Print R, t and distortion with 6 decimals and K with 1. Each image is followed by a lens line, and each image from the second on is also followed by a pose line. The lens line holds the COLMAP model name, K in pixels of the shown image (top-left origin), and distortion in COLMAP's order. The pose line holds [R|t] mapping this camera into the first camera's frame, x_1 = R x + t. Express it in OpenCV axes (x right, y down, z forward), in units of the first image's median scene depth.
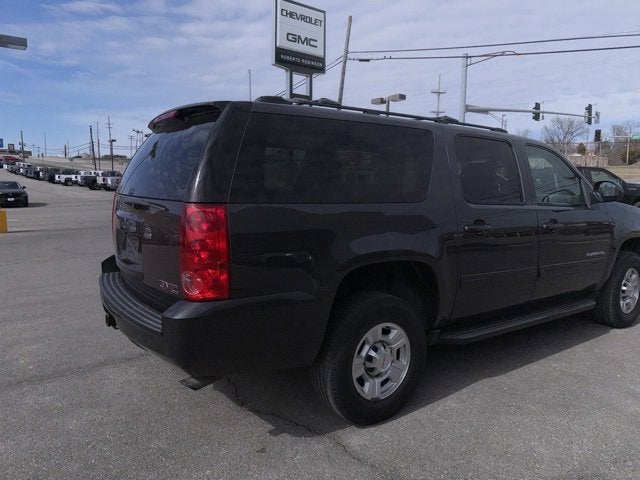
lens RADIAL K [[453.5, 0, 320.4], [0, 453.5, 227.3], [0, 0, 1]] dist [0.039640, -0.037401]
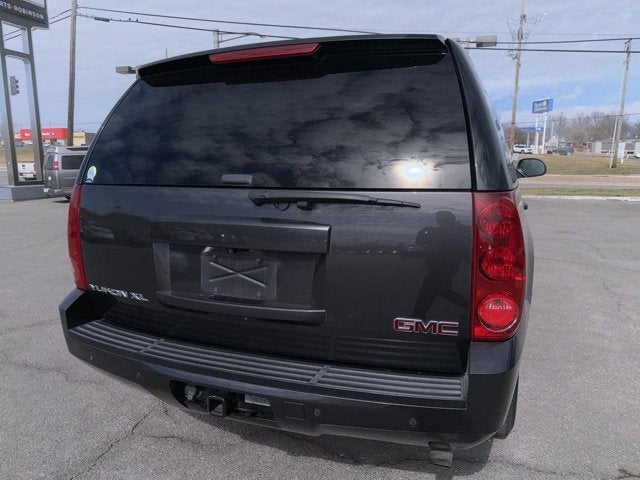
lens RADIAL K [[453.5, 0, 320.0], [0, 453.5, 240.0], [0, 0, 1]] dist [0.034419, -0.036448]
pose [[0.820468, -0.111644, 0.560685, -0.097026], [0.070903, 0.993046, 0.093981, -0.011834], [-0.567278, -0.037354, 0.822679, 0.061407]]
